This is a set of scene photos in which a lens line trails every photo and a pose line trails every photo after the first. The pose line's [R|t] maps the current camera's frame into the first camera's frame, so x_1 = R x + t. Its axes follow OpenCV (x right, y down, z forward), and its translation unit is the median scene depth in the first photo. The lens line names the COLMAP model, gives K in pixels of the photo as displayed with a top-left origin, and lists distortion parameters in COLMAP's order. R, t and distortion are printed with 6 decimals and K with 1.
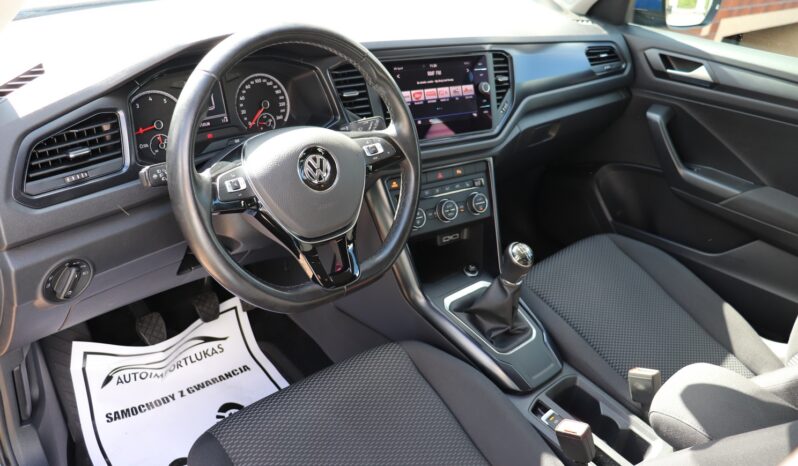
lens RADIAL K [[663.4, 0, 397.5], [0, 663.4, 237.0], [0, 0, 1]] dist [-0.153396, 0.115138]
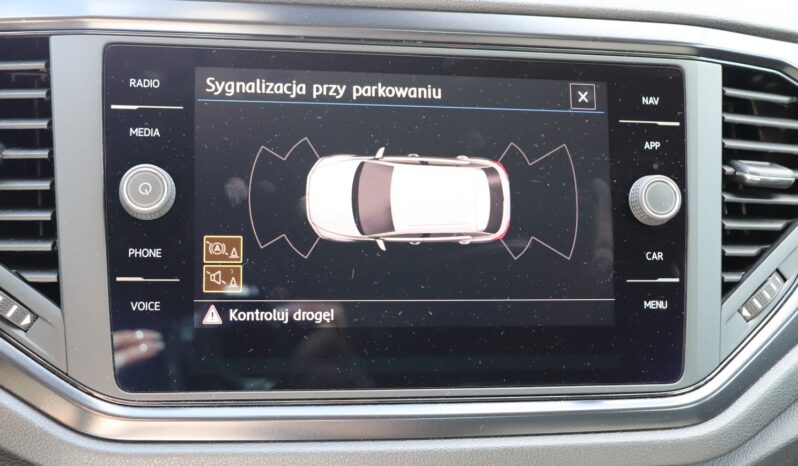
lens RADIAL K [[853.9, 0, 393.0], [0, 853.9, 229.9], [0, 0, 1]] dist [-0.030981, 0.000000]
pose [[0.899935, 0.092900, -0.426013, 0.174098], [-0.187205, 0.964726, -0.185088, -0.141867], [0.393791, 0.246319, 0.885582, 0.688472]]
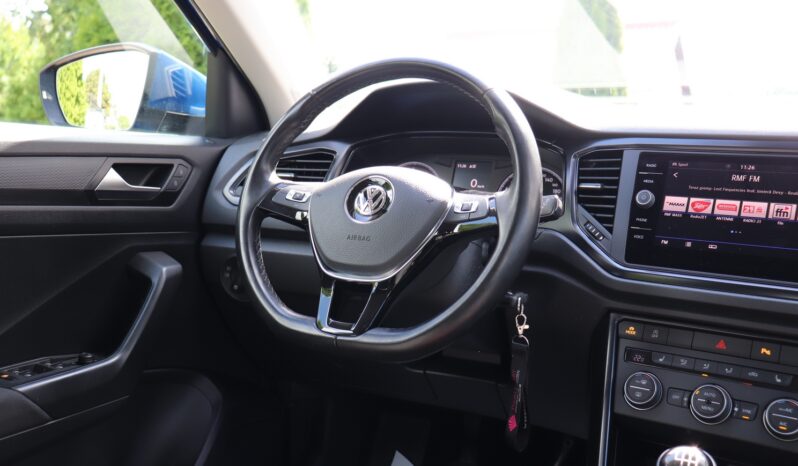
lens RADIAL K [[809.0, 0, 403.5], [0, 809.0, 229.6], [0, 0, 1]] dist [-0.059205, 0.000000]
pose [[0.351830, 0.023710, -0.935764, 0.610018], [-0.448197, 0.881904, -0.146169, 0.045854], [0.821788, 0.470833, 0.320907, 0.481456]]
